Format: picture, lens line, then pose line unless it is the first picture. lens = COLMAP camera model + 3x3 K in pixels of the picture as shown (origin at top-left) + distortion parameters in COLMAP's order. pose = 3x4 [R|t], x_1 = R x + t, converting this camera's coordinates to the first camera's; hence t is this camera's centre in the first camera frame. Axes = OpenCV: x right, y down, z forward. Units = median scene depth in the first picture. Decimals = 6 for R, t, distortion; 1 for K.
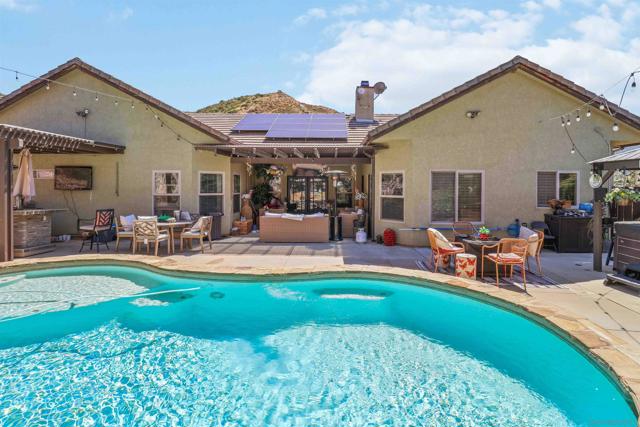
lens RADIAL K [[310.0, 0, 326.1], [0, 310.0, 183.8], [0, 0, 1]] dist [0.000289, -0.011397]
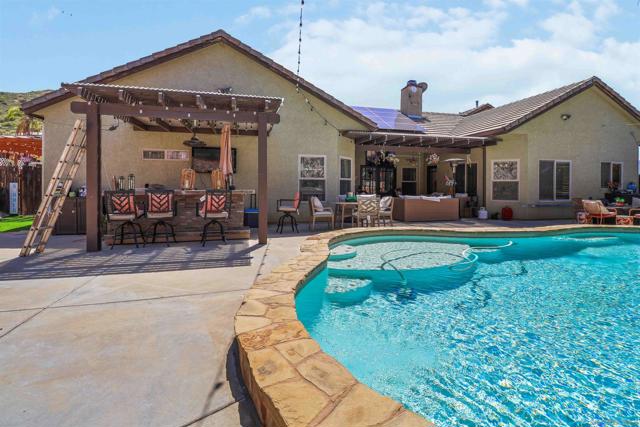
lens RADIAL K [[310.0, 0, 326.1], [0, 310.0, 183.8], [0, 0, 1]] dist [0.000289, -0.011397]
pose [[0.961330, -0.000621, 0.275397, -0.789003], [-0.002894, 0.999919, 0.012358, 0.040165], [-0.275382, -0.012678, 0.961251, 0.020294]]
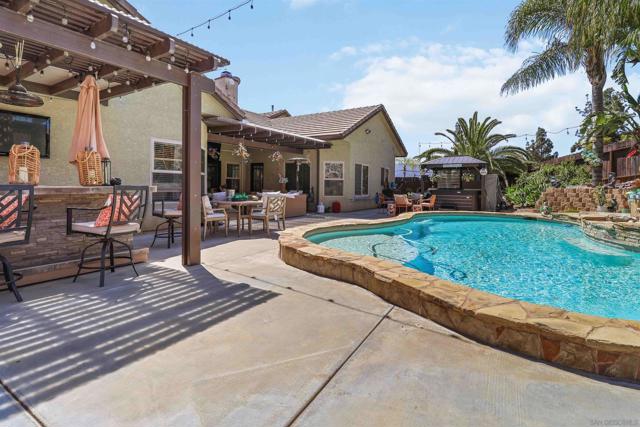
lens RADIAL K [[310.0, 0, 326.1], [0, 310.0, 183.8], [0, 0, 1]] dist [0.000289, -0.011397]
pose [[0.510131, 0.004786, 0.860084, -1.023326], [-0.024273, 0.999666, 0.008834, 0.049519], [-0.859754, -0.025383, 0.510077, 0.291921]]
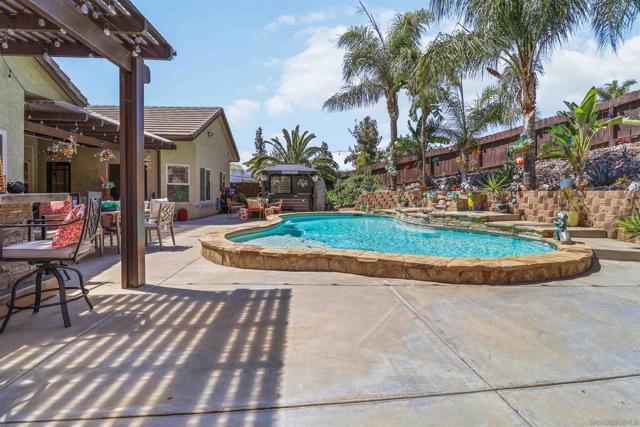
lens RADIAL K [[313.1, 0, 327.4], [0, 313.1, 190.2], [0, 0, 1]] dist [-0.010654, -0.000874]
pose [[-0.092537, -0.000101, 0.995709, -1.130962], [-0.020947, 0.999779, -0.001846, 0.054934], [-0.995489, -0.021028, -0.092518, 0.487238]]
